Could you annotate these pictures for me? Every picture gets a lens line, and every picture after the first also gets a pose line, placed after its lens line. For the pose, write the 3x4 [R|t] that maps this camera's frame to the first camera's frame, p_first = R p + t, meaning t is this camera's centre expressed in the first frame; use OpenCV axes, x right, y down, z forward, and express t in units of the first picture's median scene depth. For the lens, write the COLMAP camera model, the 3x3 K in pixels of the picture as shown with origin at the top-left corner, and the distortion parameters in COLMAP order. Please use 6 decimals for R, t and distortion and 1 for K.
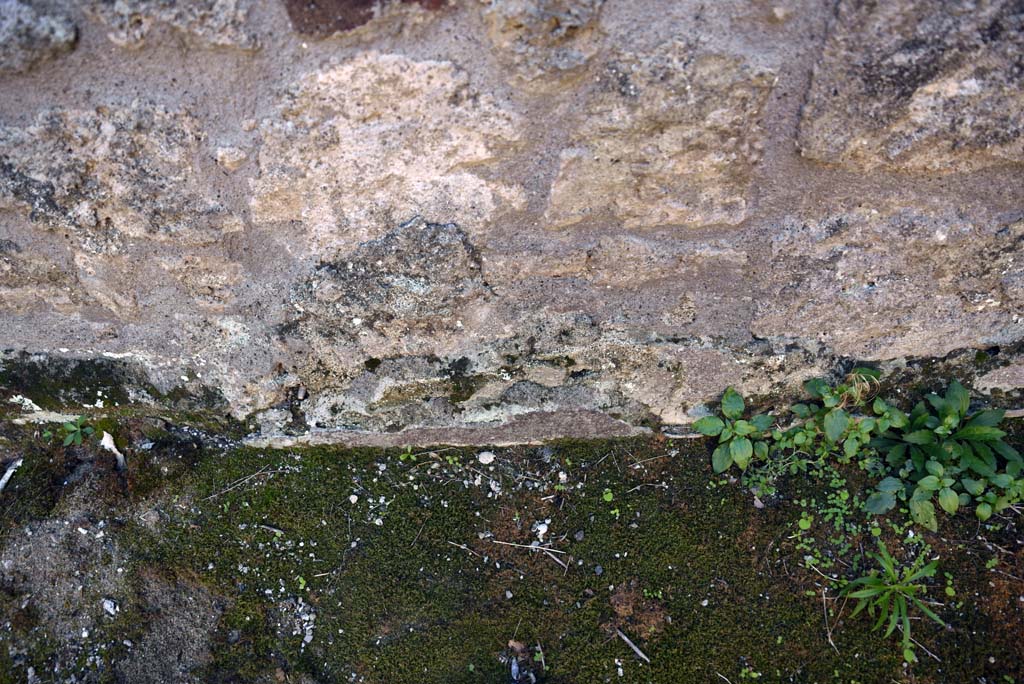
lens RADIAL K [[691.8, 0, 508.5], [0, 691.8, 350.4], [0, 0, 1]] dist [-0.133474, 0.085572]
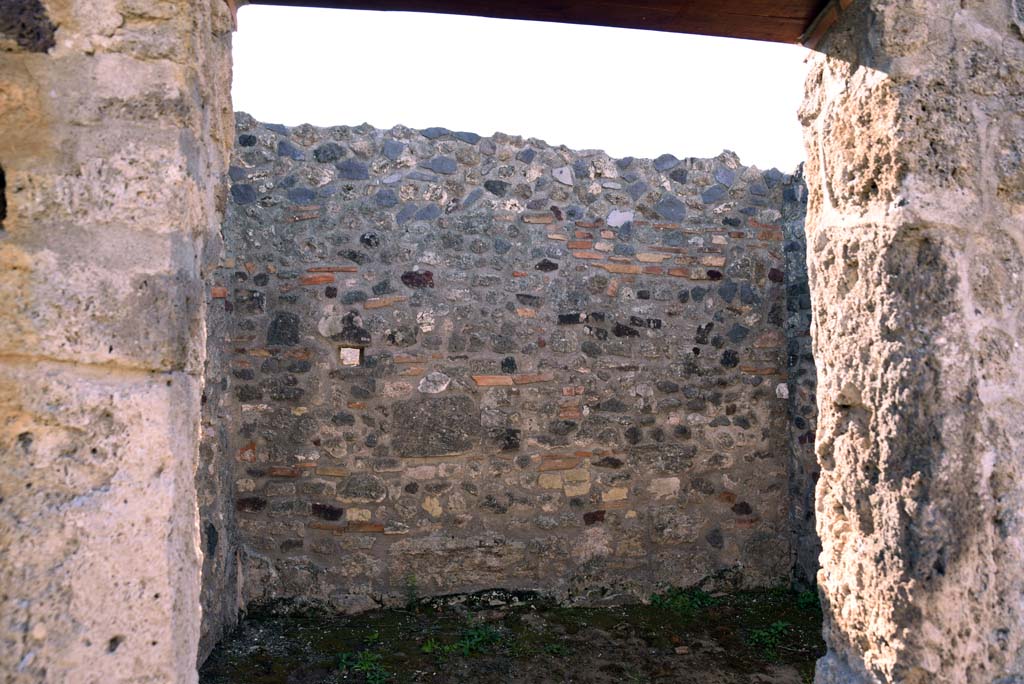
lens RADIAL K [[694.8, 0, 512.9], [0, 694.8, 349.0], [0, 0, 1]] dist [-0.111845, 0.014126]
pose [[0.994233, 0.009239, 0.106838, -1.416794], [0.082868, 0.566147, -0.820129, 3.436467], [-0.068063, 0.824253, 0.562116, -3.641852]]
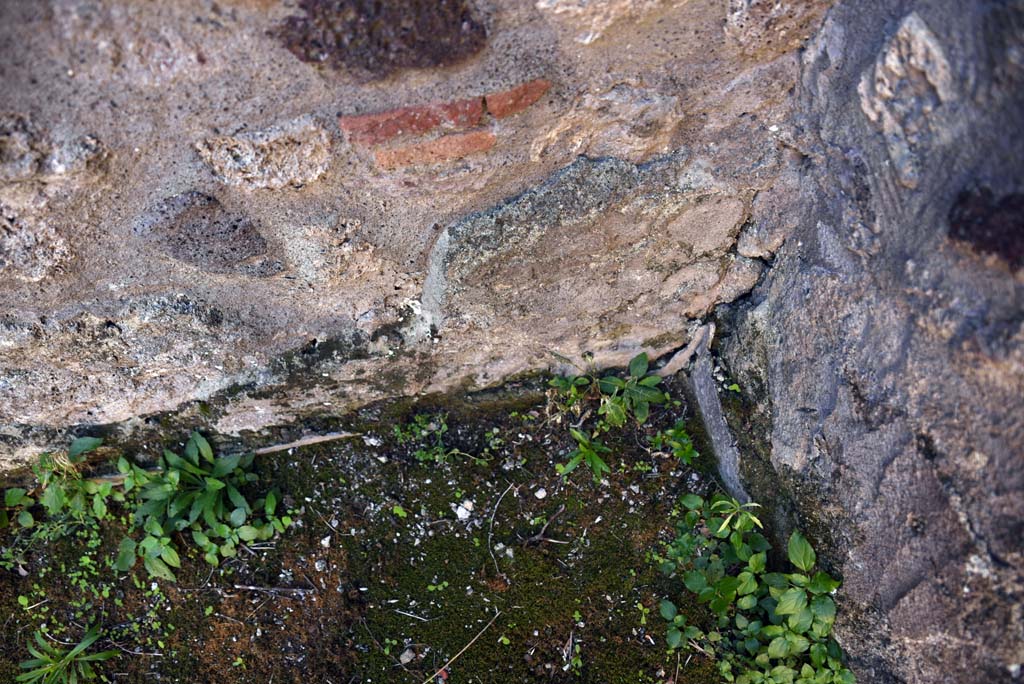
lens RADIAL K [[691.8, 0, 507.3], [0, 691.8, 354.8], [0, 0, 1]] dist [-0.133474, 0.085572]
pose [[0.985228, -0.152115, 0.078659, 1.176440], [0.133762, 0.970381, 0.201166, -0.226930], [-0.106930, -0.187673, 0.976394, -0.026907]]
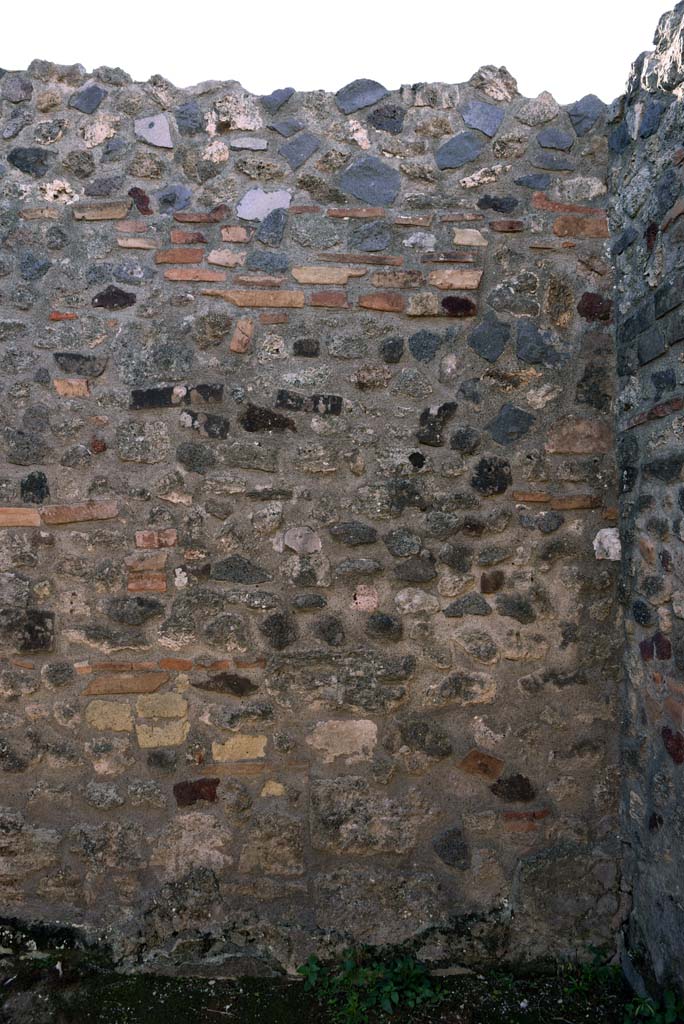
lens RADIAL K [[692.2, 0, 338.8], [0, 692.2, 507.1], [0, 0, 1]] dist [-0.120488, 0.074309]
pose [[0.999012, 0.009797, -0.043343, 0.558017], [-0.041389, 0.560162, -0.827349, 1.259445], [0.016173, 0.828325, 0.560014, -1.888090]]
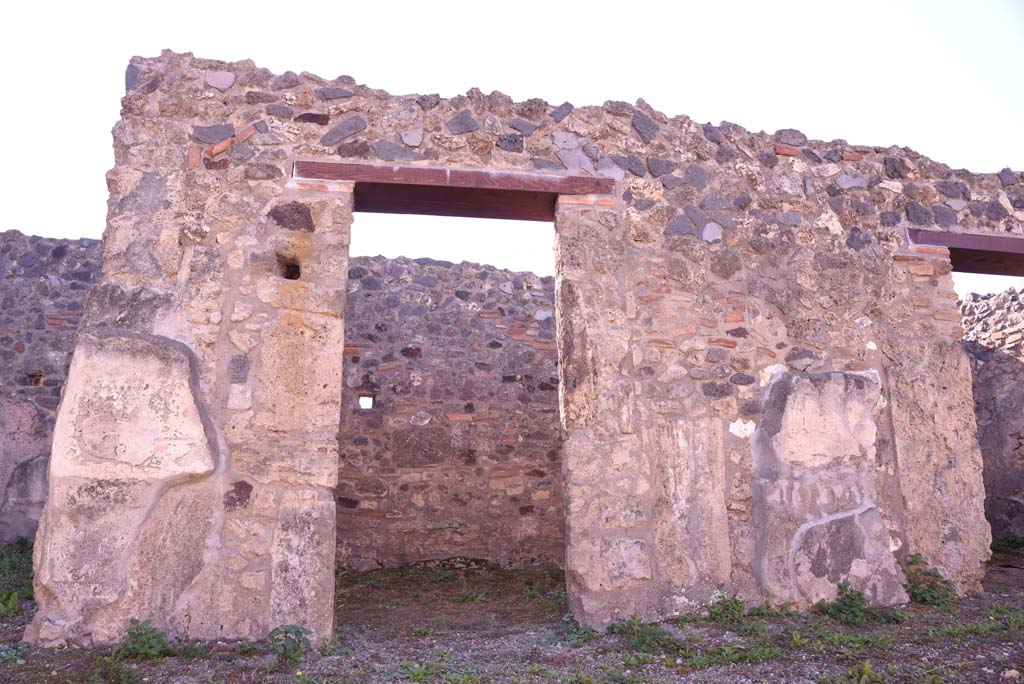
lens RADIAL K [[691.8, 0, 518.3], [0, 691.8, 350.0], [0, 0, 1]] dist [-0.133474, 0.085572]
pose [[0.992564, 0.026776, 0.118746, -1.285156], [0.097518, 0.408934, -0.907339, 6.437703], [-0.072854, 0.912171, 0.403282, -4.527539]]
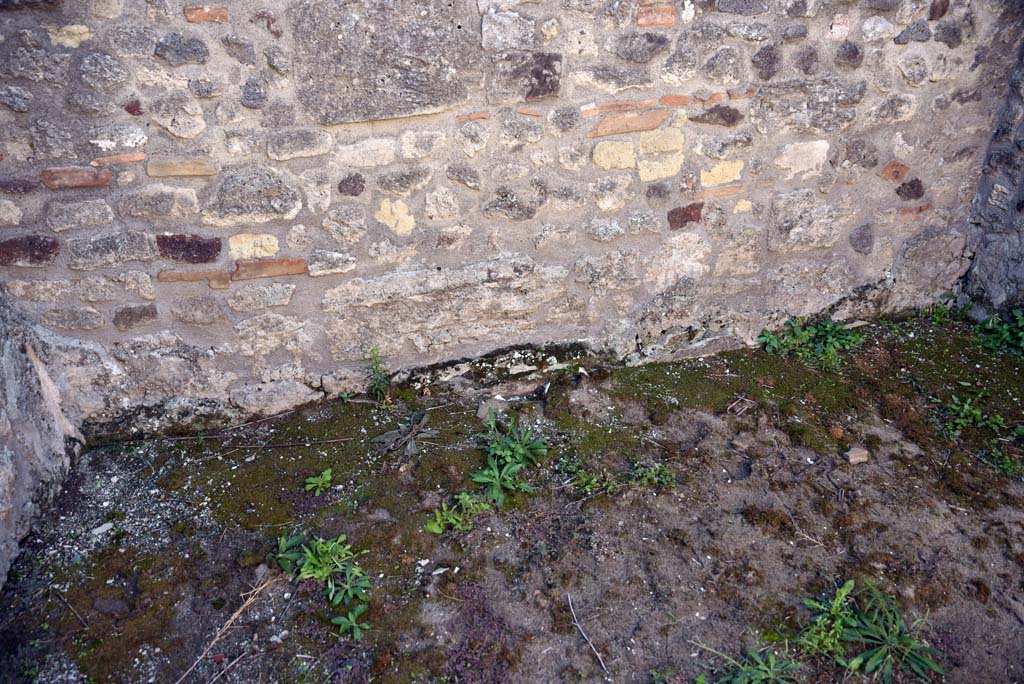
lens RADIAL K [[691.8, 0, 508.2], [0, 691.8, 348.0], [0, 0, 1]] dist [-0.133474, 0.085572]
pose [[0.973802, -0.122584, 0.191525, -1.612285], [0.190313, 0.900329, -0.391393, 1.270590], [-0.124457, 0.417589, 0.900072, -1.855228]]
